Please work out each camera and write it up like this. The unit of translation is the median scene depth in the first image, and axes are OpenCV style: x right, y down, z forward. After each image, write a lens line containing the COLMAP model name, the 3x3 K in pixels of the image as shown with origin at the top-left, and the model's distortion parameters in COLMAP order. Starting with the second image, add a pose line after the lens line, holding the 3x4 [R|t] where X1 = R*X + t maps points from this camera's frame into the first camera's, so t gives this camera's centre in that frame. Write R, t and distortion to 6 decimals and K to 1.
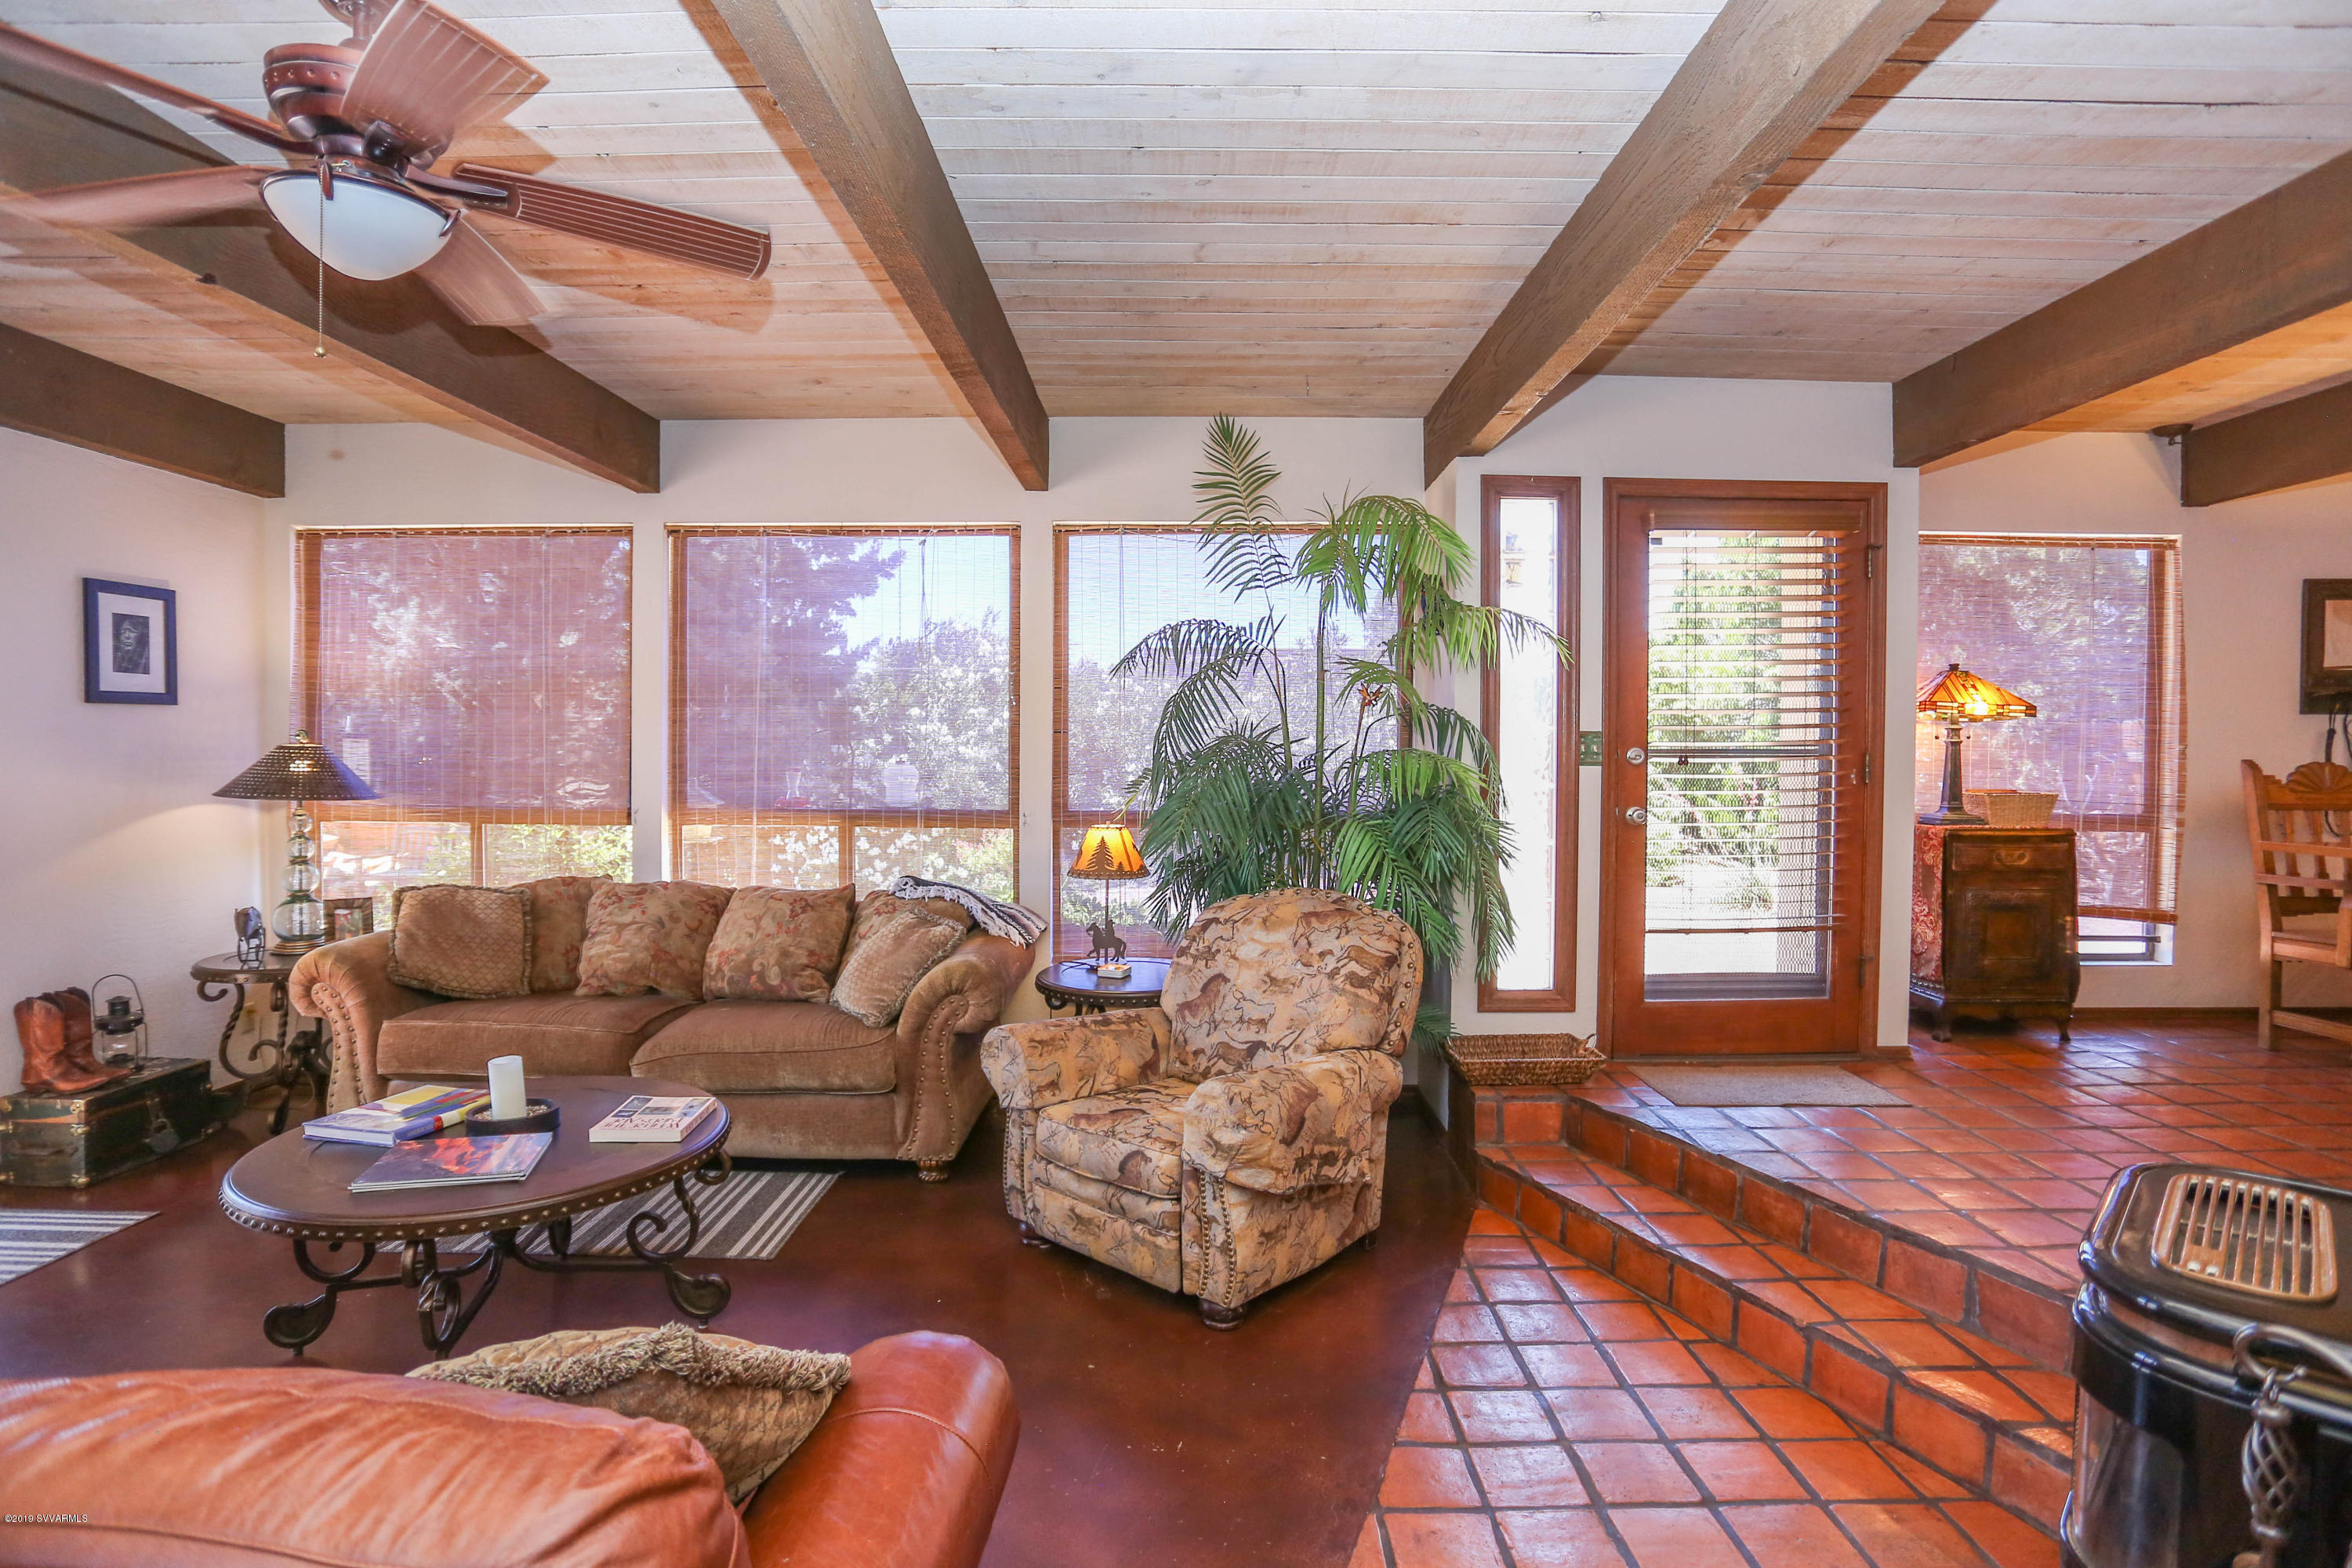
lens RADIAL K [[1194.9, 0, 1182.1], [0, 1194.9, 779.9], [0, 0, 1]] dist [-0.081797, 0.038551]
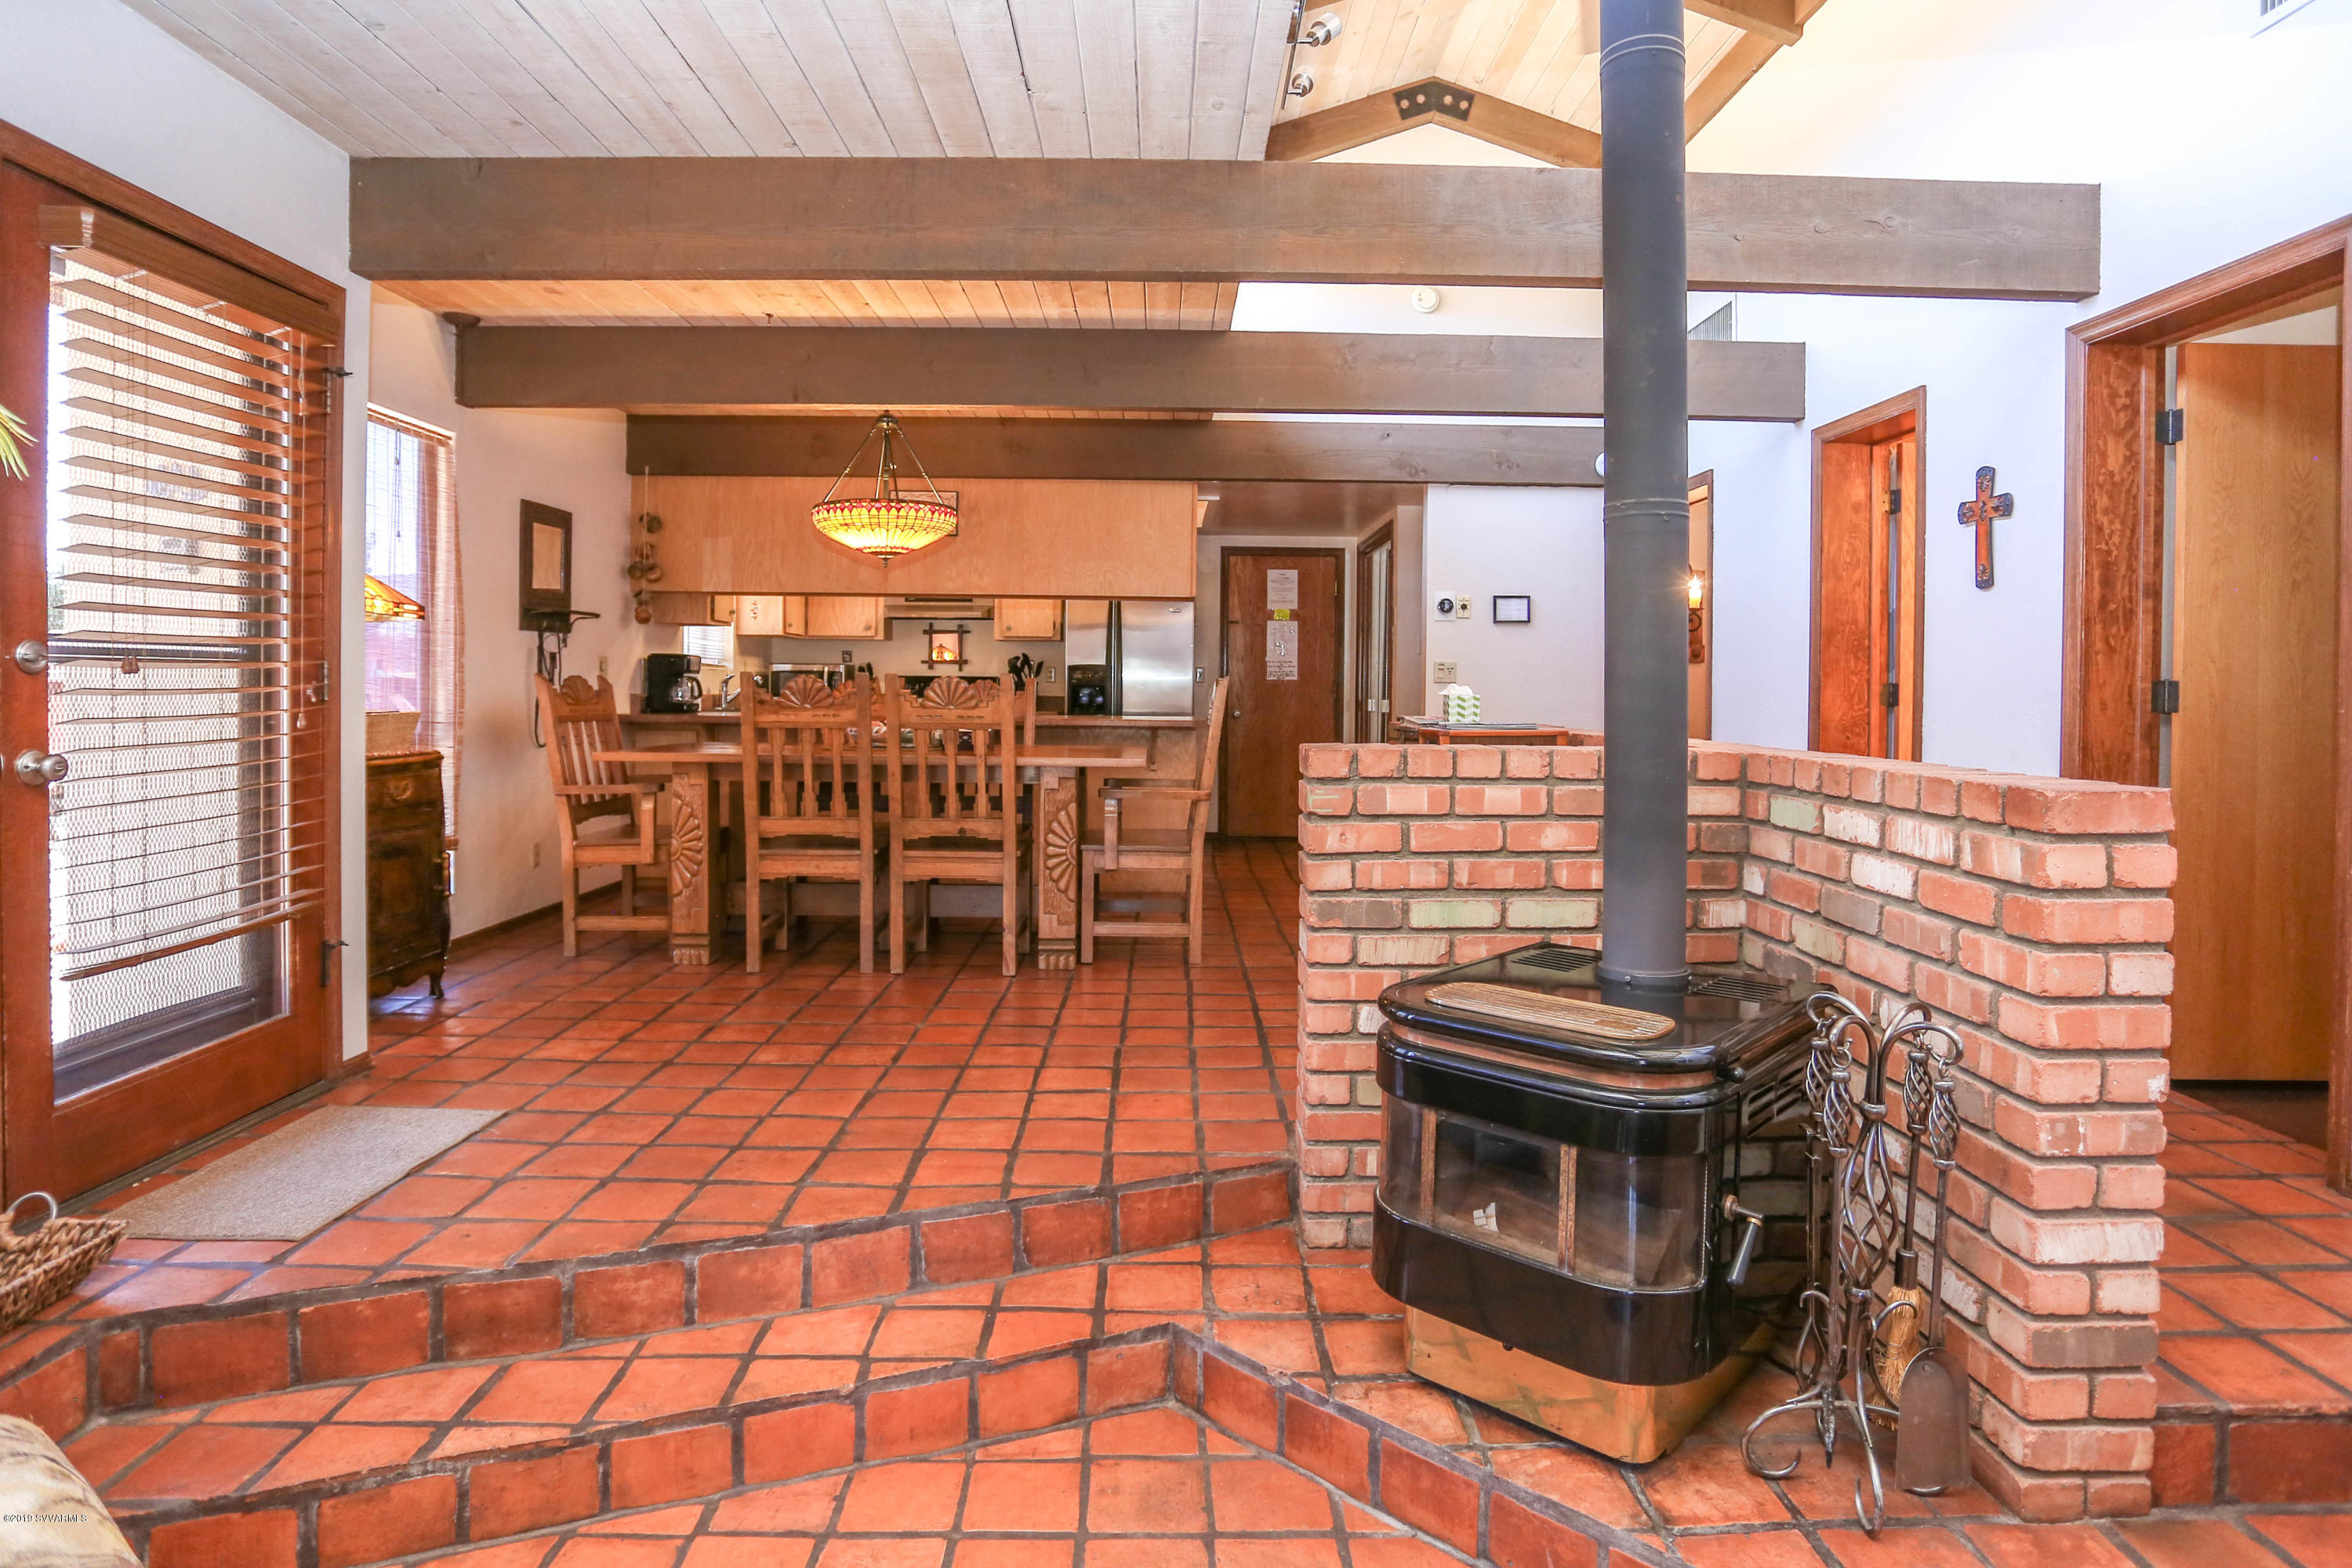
lens RADIAL K [[1280.9, 0, 1176.9], [0, 1280.9, 710.7], [0, 0, 1]] dist [-0.079224, 0.039047]
pose [[-0.017077, -0.021026, 0.999633, -0.183780], [0.018284, 0.999605, 0.021338, 0.001953], [-0.999687, 0.018642, -0.016685, 0.488109]]
